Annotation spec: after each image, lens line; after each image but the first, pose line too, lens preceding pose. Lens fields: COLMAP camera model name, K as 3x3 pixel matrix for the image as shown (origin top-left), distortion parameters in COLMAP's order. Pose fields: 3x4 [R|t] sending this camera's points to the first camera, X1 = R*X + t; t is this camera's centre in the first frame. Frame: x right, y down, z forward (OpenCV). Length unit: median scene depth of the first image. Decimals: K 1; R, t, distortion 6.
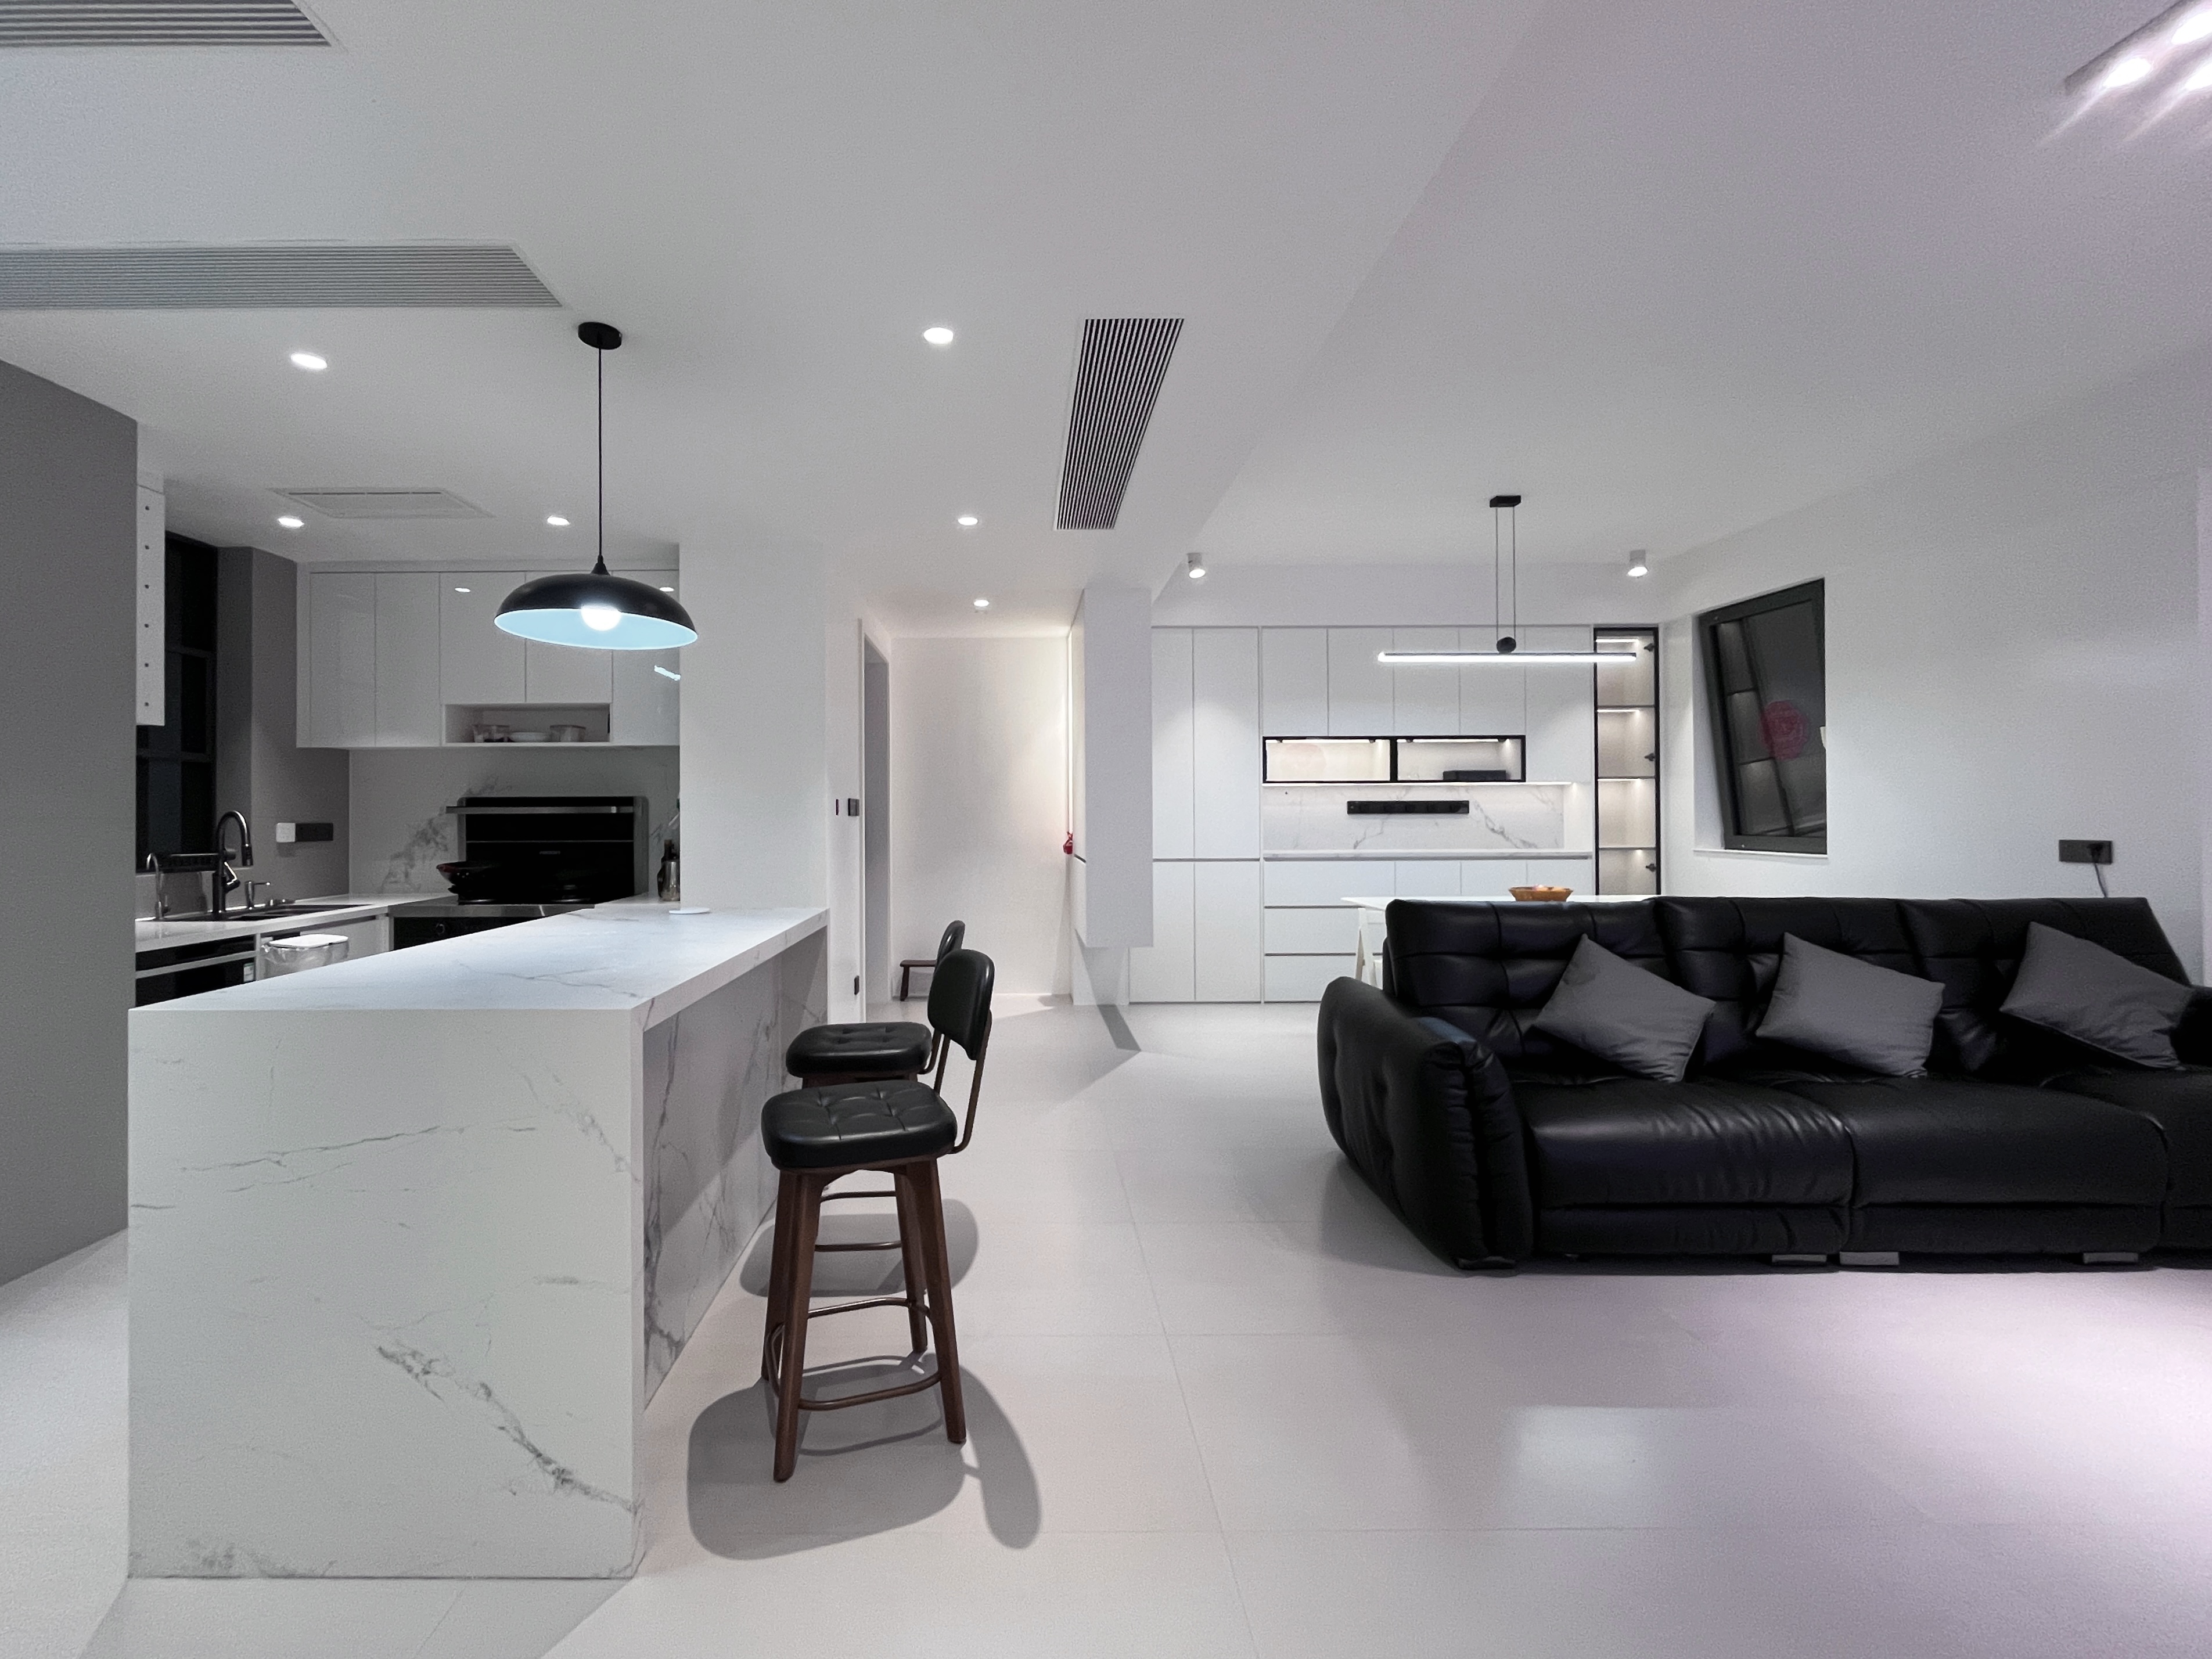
lens RADIAL K [[950.1, 0, 1017.3], [0, 950.1, 808.0], [0, 0, 1]] dist [-0.001061, -0.001284]
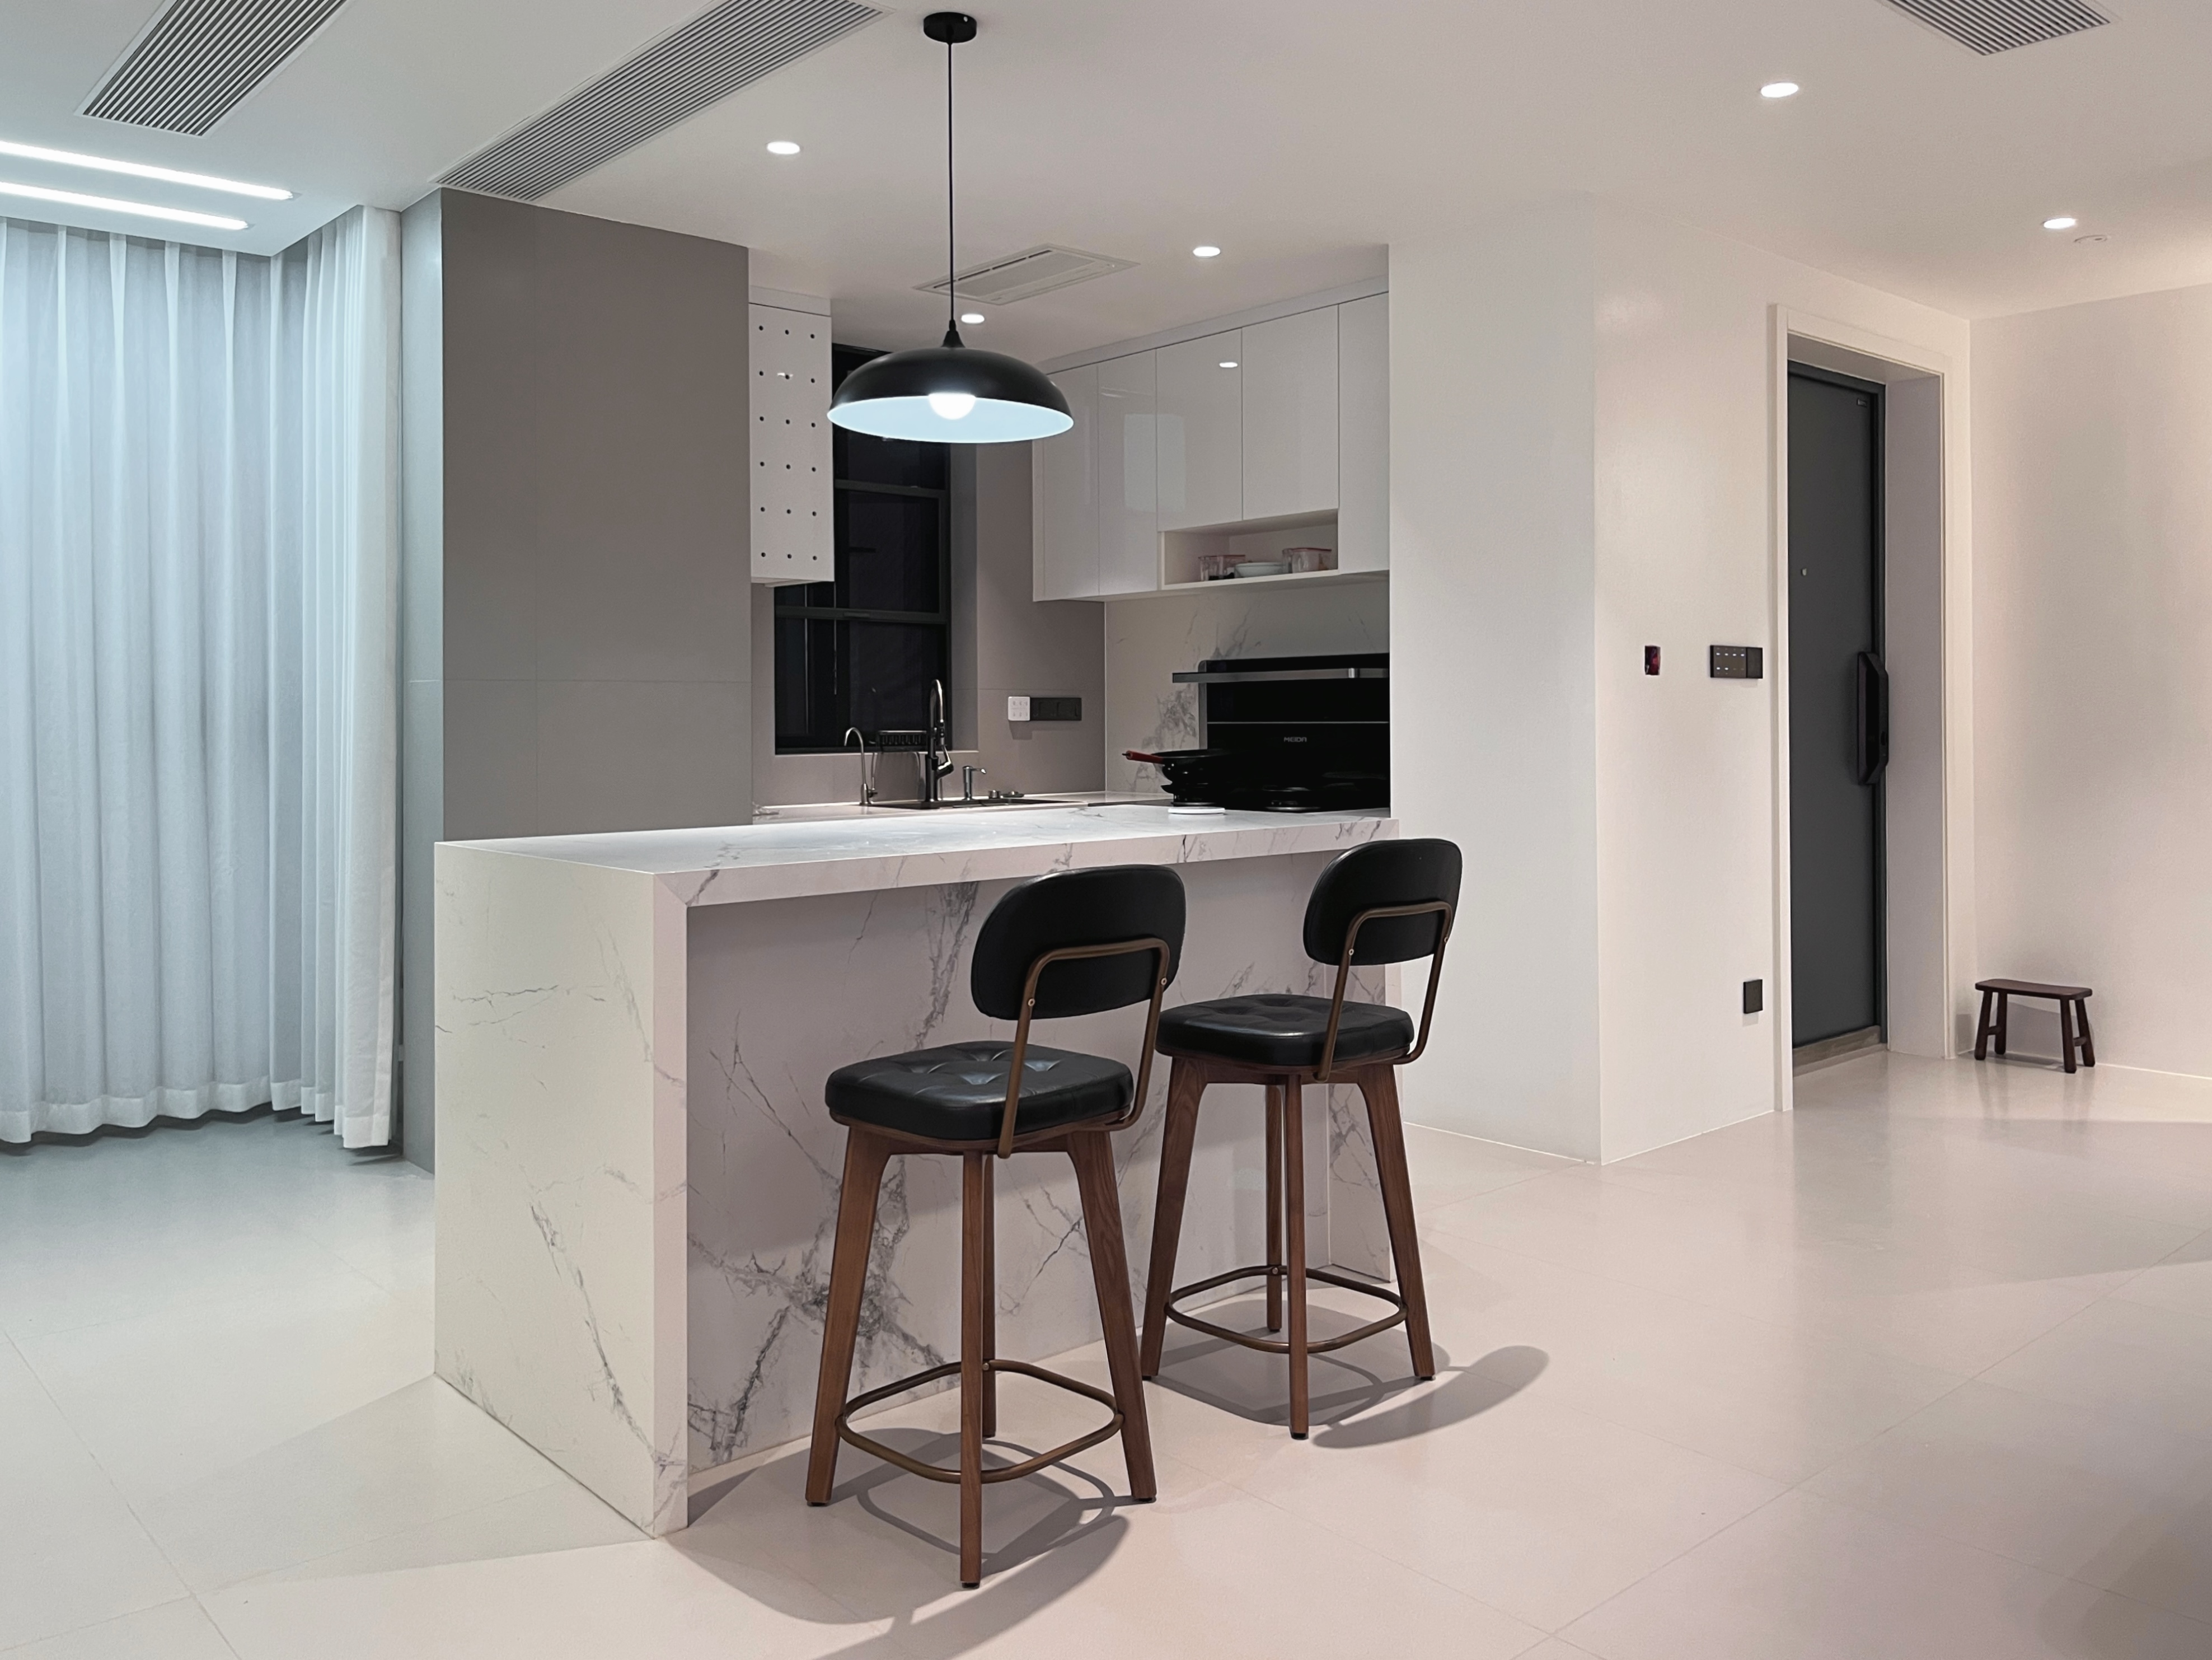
lens RADIAL K [[1718.3, 0, 1097.0], [0, 1718.3, 699.0], [0, 0, 1]] dist [0.059362, -0.076513]
pose [[0.661171, -0.006004, -0.750211, 0.347344], [0.007142, 0.999973, -0.001708, 0.020696], [0.750201, -0.004229, 0.661196, 0.095288]]
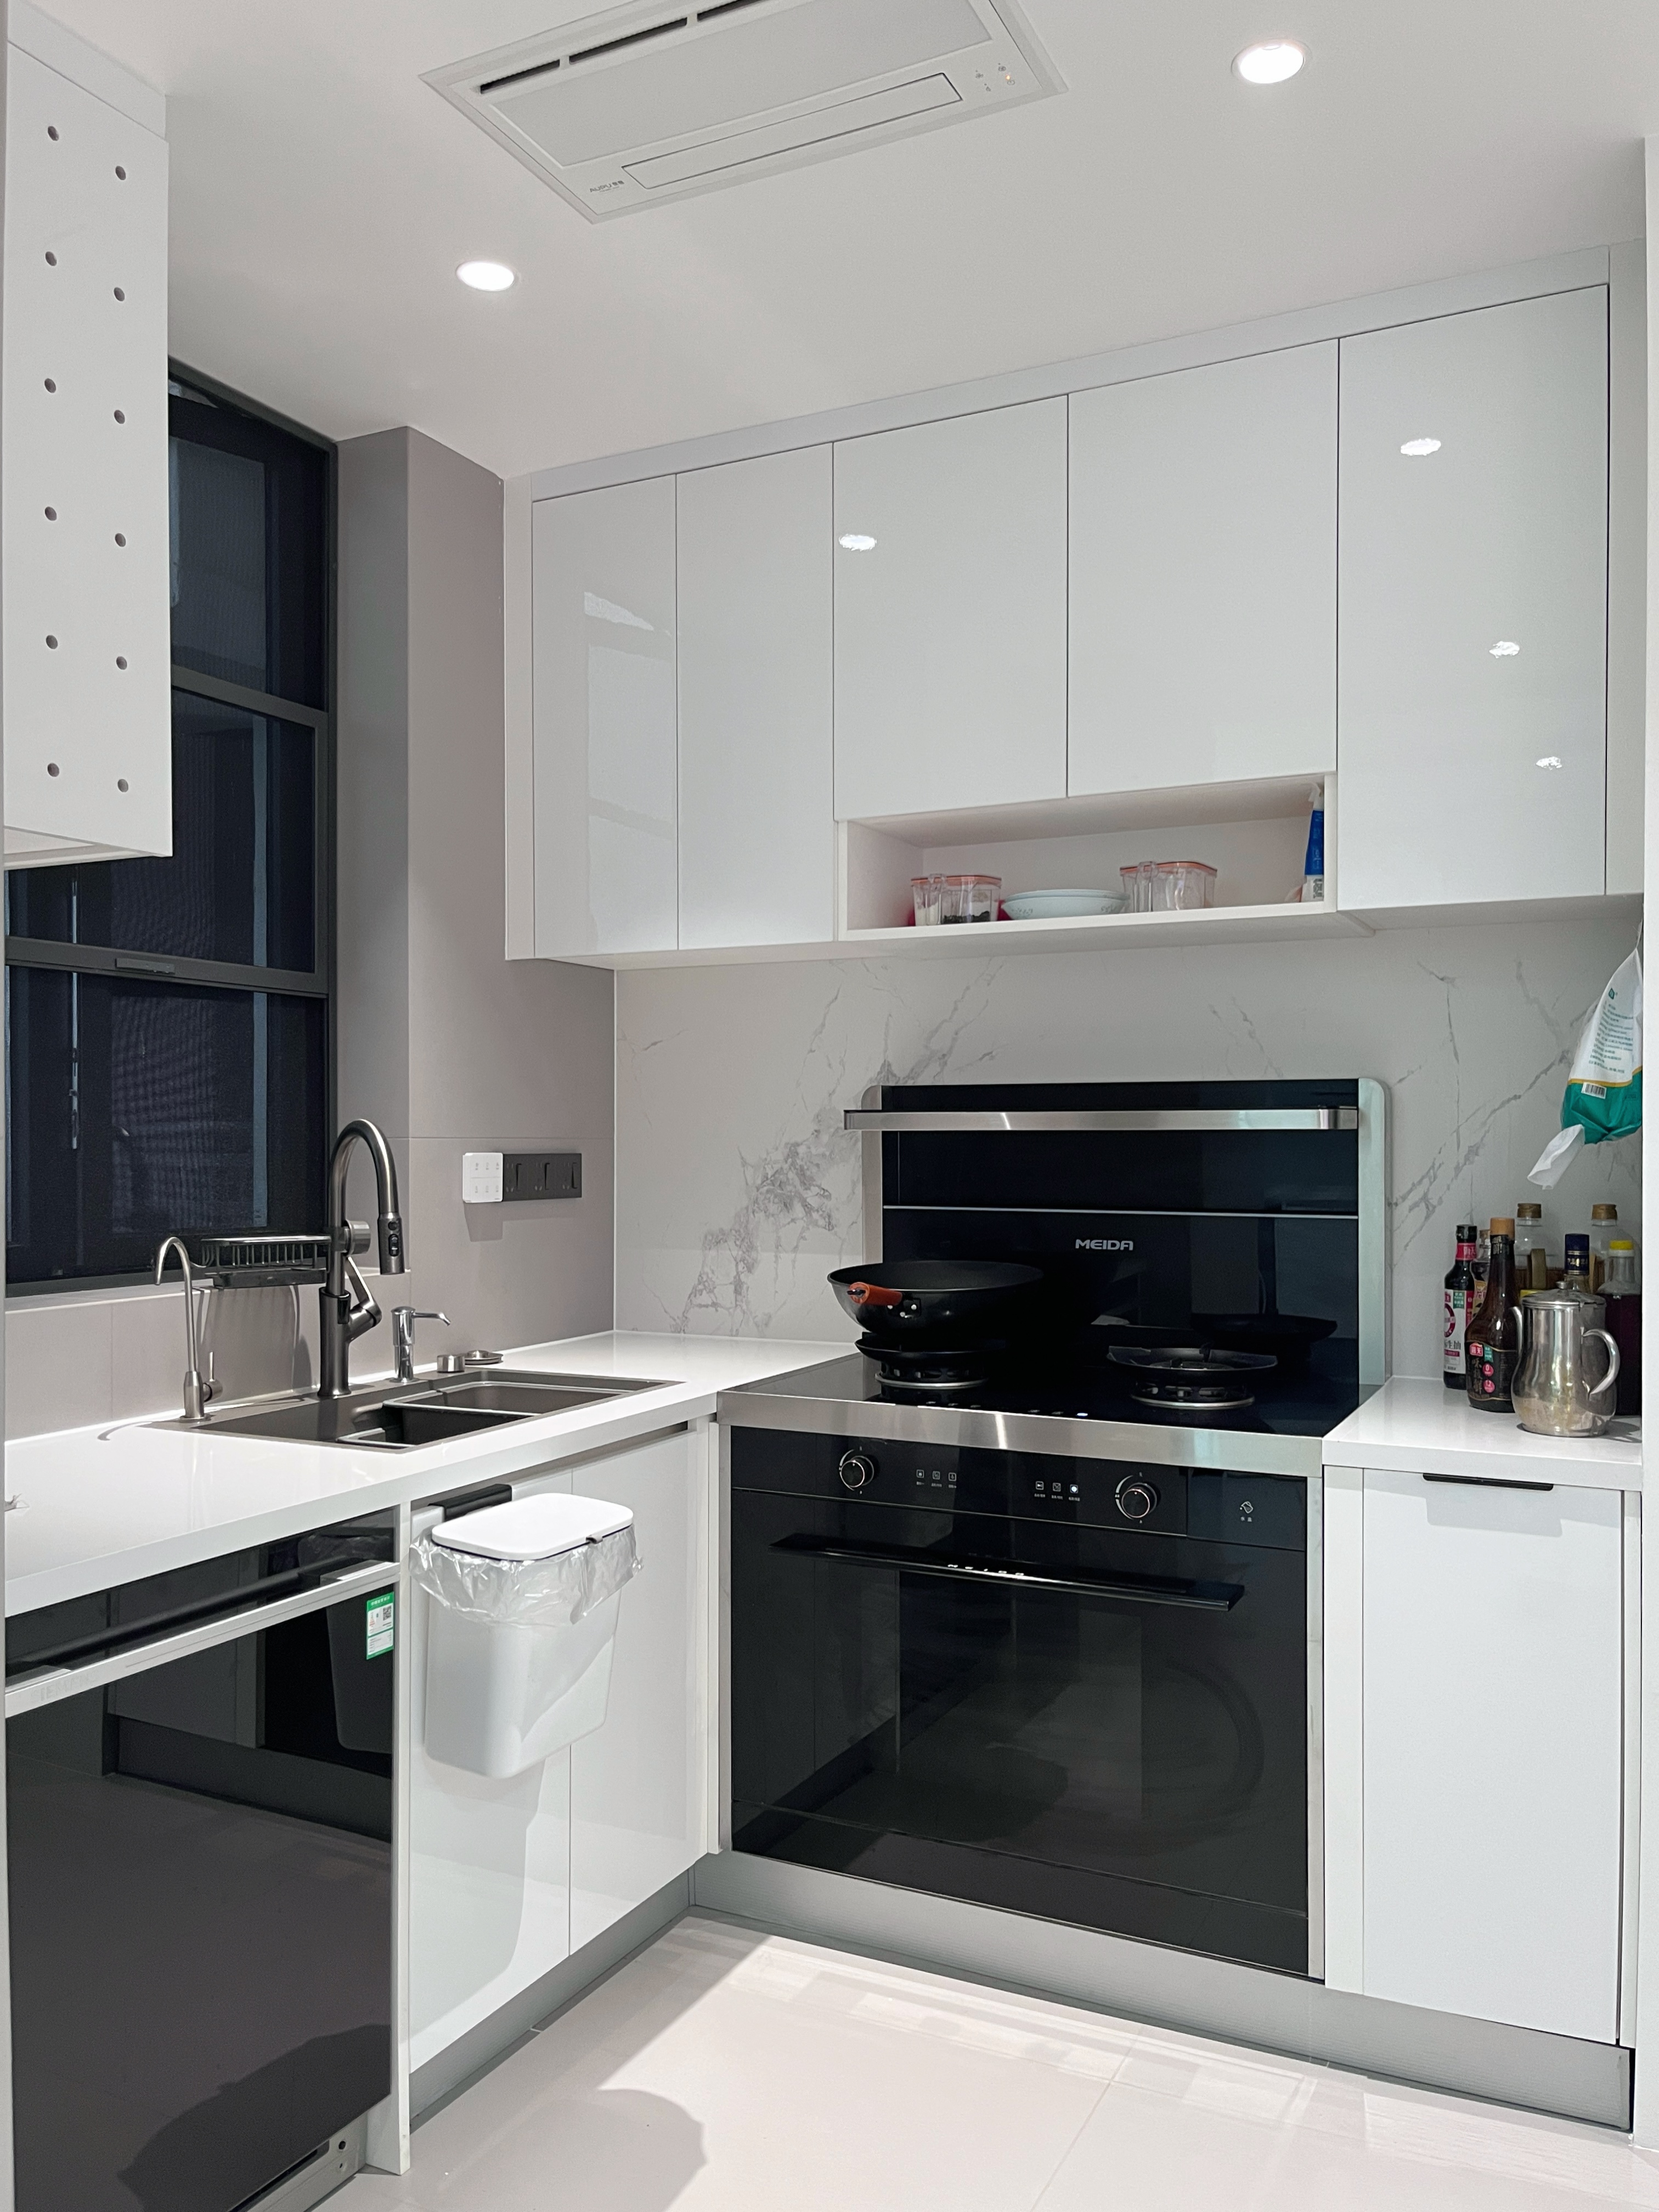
lens RADIAL K [[1717.9, 0, 833.8], [0, 1717.9, 1133.5], [0, 0, 1]] dist [0.059362, -0.076513]
pose [[0.894716, 0.003767, -0.446619, -0.320944], [-0.001087, 0.999980, 0.006255, 0.003453], [0.446634, -0.005111, 0.894702, 0.425271]]
